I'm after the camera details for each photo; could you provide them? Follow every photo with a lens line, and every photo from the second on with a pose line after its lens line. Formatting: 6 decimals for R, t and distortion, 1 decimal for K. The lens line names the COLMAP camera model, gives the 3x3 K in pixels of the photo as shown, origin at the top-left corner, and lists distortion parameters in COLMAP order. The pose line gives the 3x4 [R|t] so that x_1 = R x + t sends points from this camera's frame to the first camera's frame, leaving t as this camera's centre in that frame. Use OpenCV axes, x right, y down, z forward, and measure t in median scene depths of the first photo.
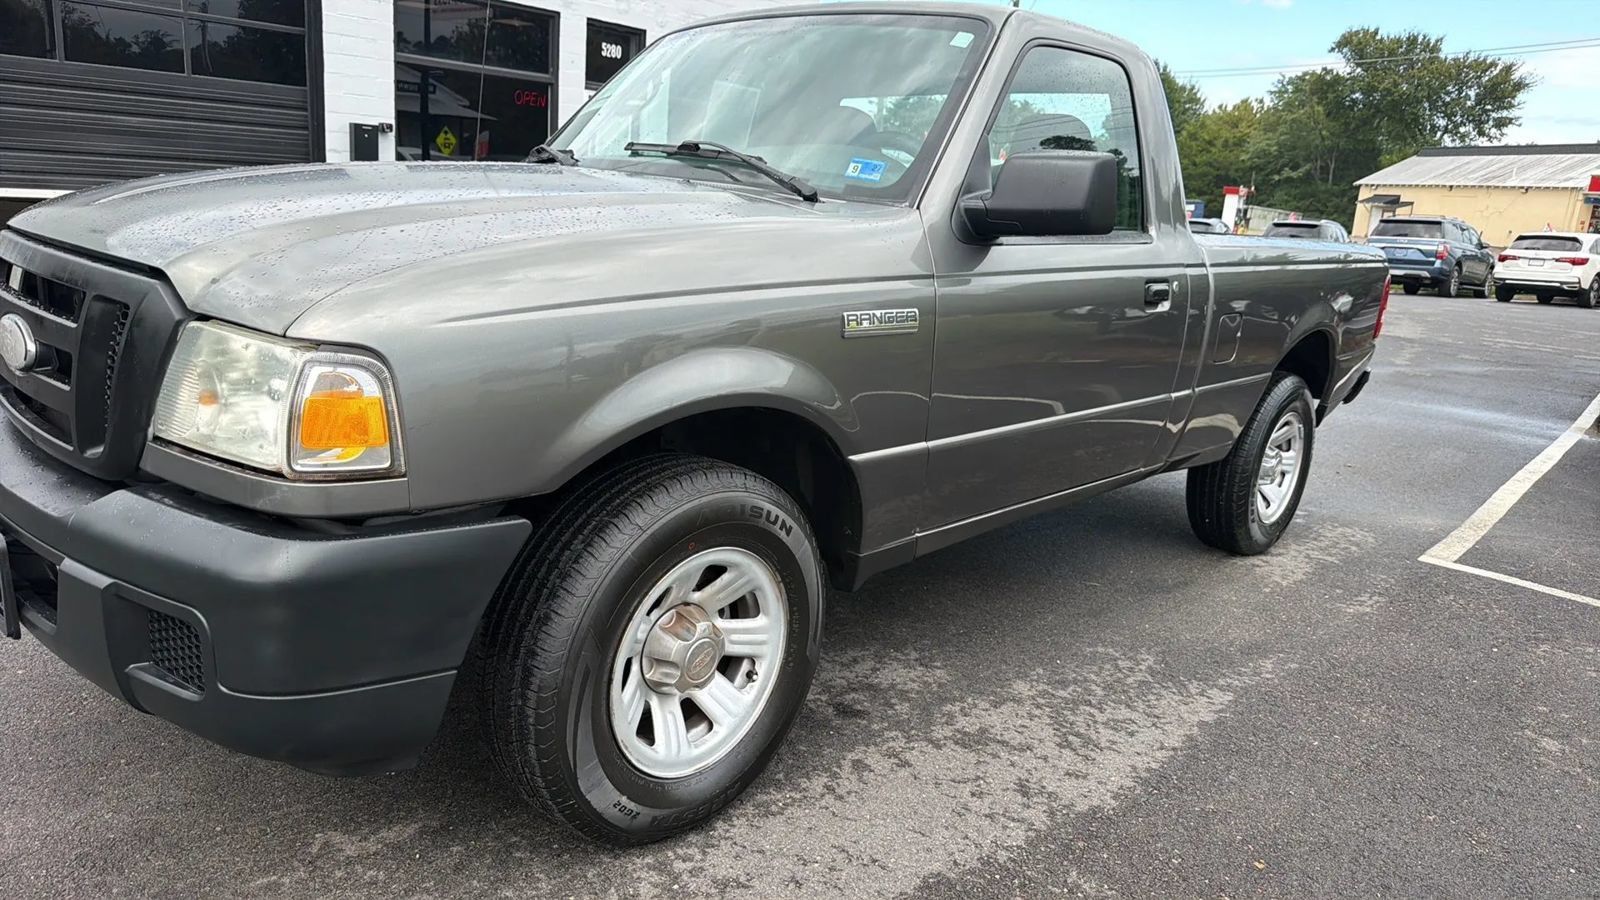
lens RADIAL K [[1078.8, 0, 800.0], [0, 1078.8, 450.0], [0, 0, 1]] dist [0.003623, -0.002739]
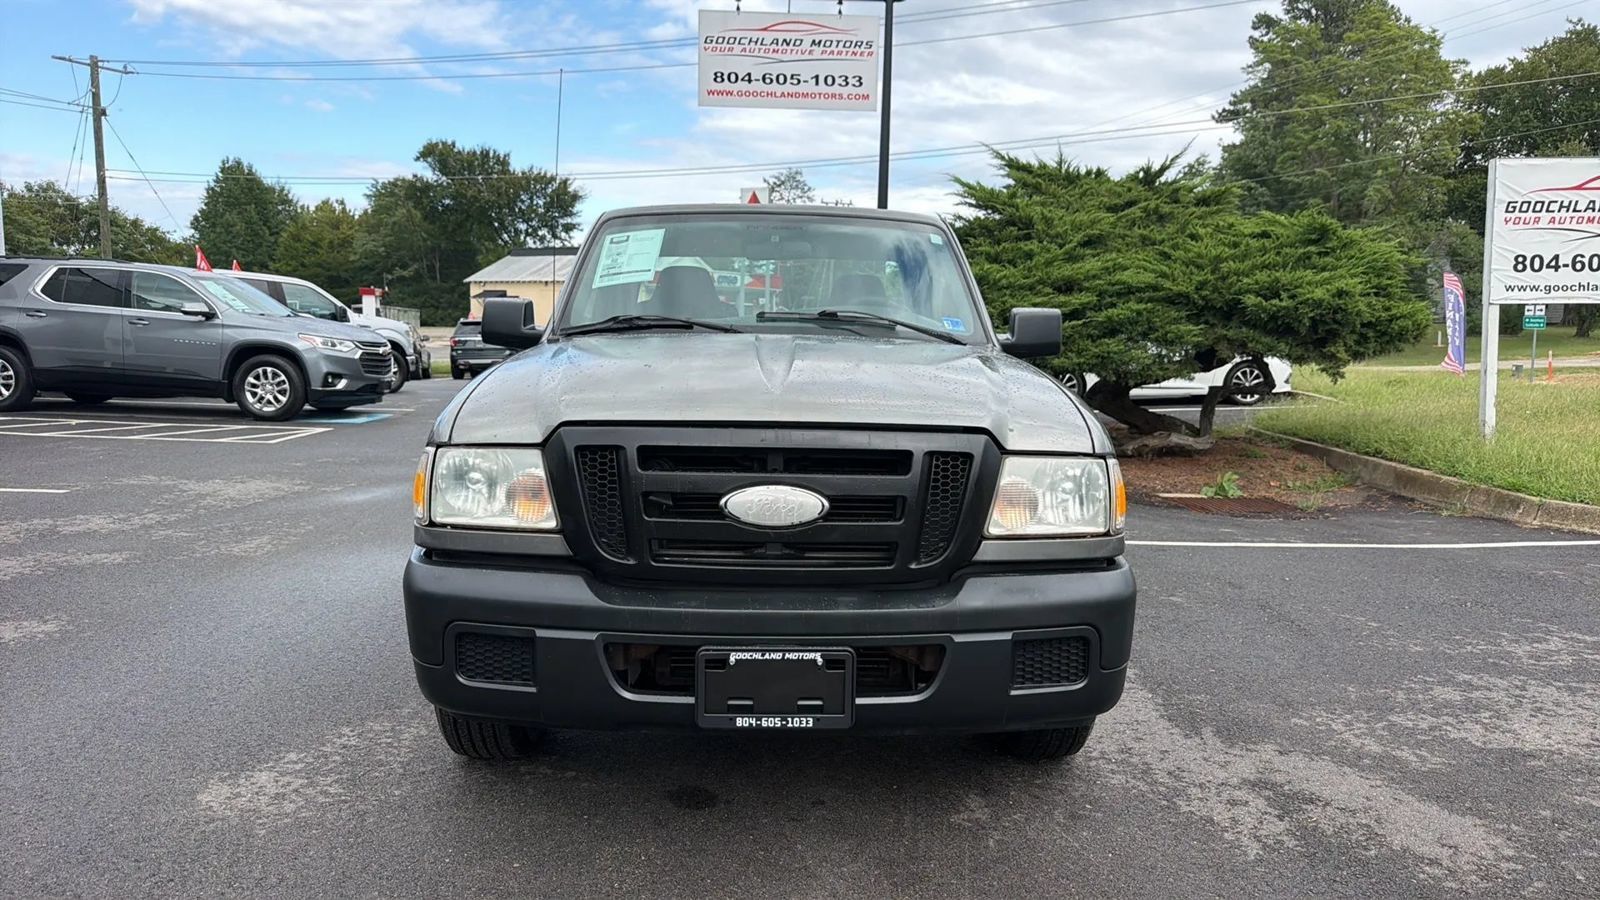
lens RADIAL K [[1085.2, 0, 796.7], [0, 1085.2, 470.6], [0, 0, 1]] dist [0.022395, -0.039169]
pose [[0.705215, -0.148490, 0.693270, -0.694419], [0.196157, 0.980516, 0.010478, -0.065269], [-0.681318, 0.128600, 0.720602, 0.029646]]
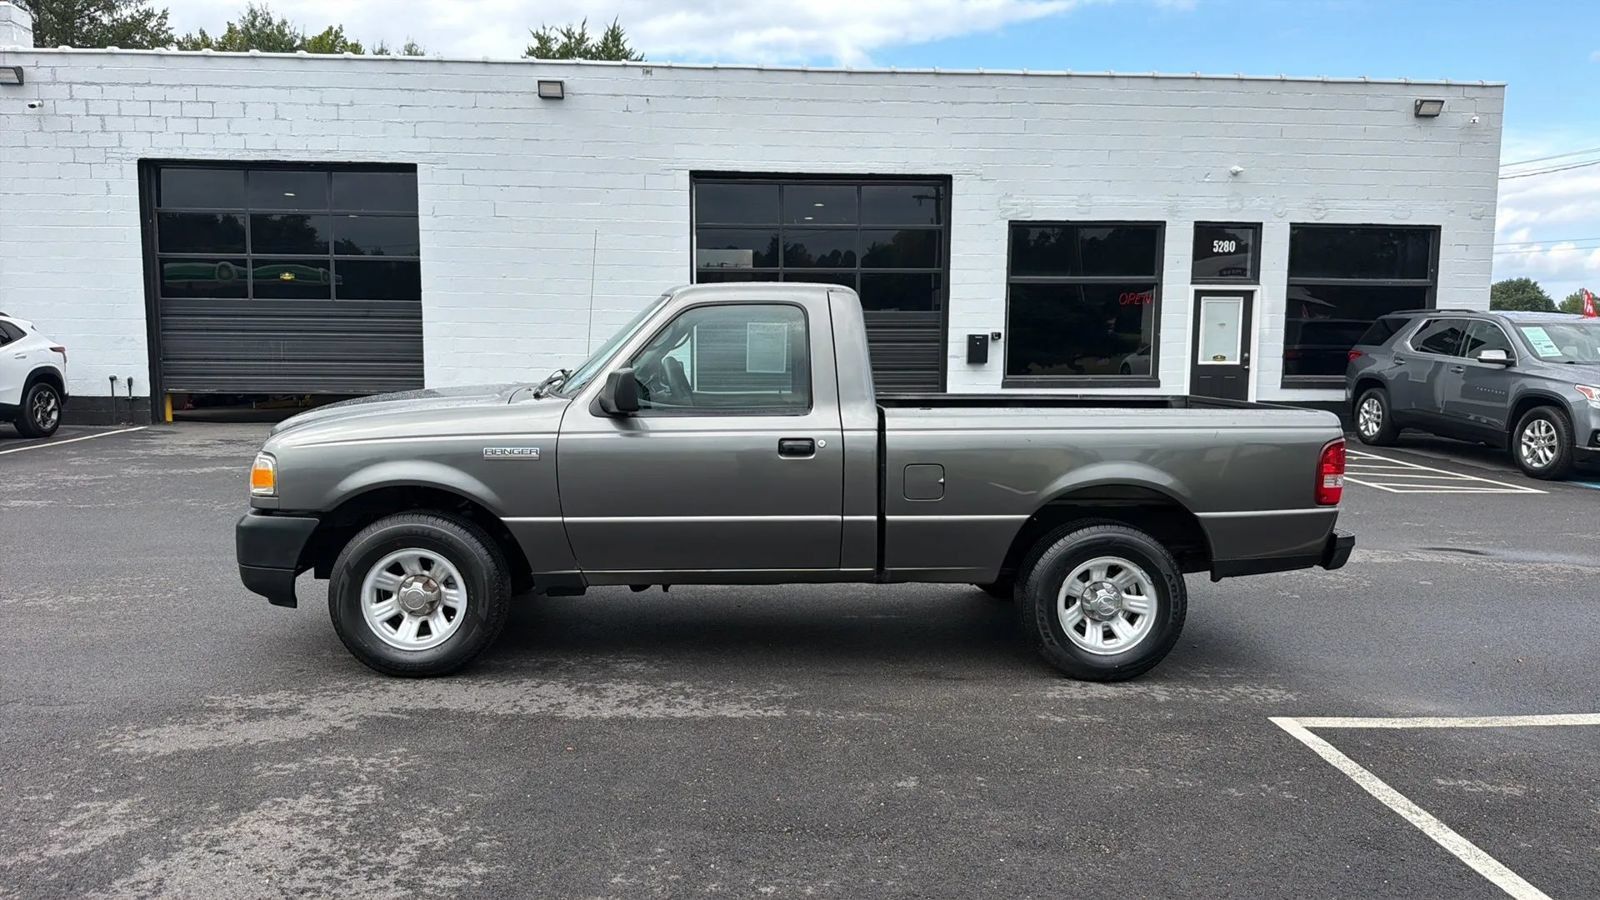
lens RADIAL K [[1075.0, 0, 798.7], [0, 1075.0, 462.0], [0, 0, 1]] dist [0.035431, -0.044517]
pose [[0.715439, 0.009205, -0.698614, 0.987739], [-0.119660, 0.986753, -0.109540, 0.030107], [0.688352, 0.161965, 0.707064, -0.052552]]
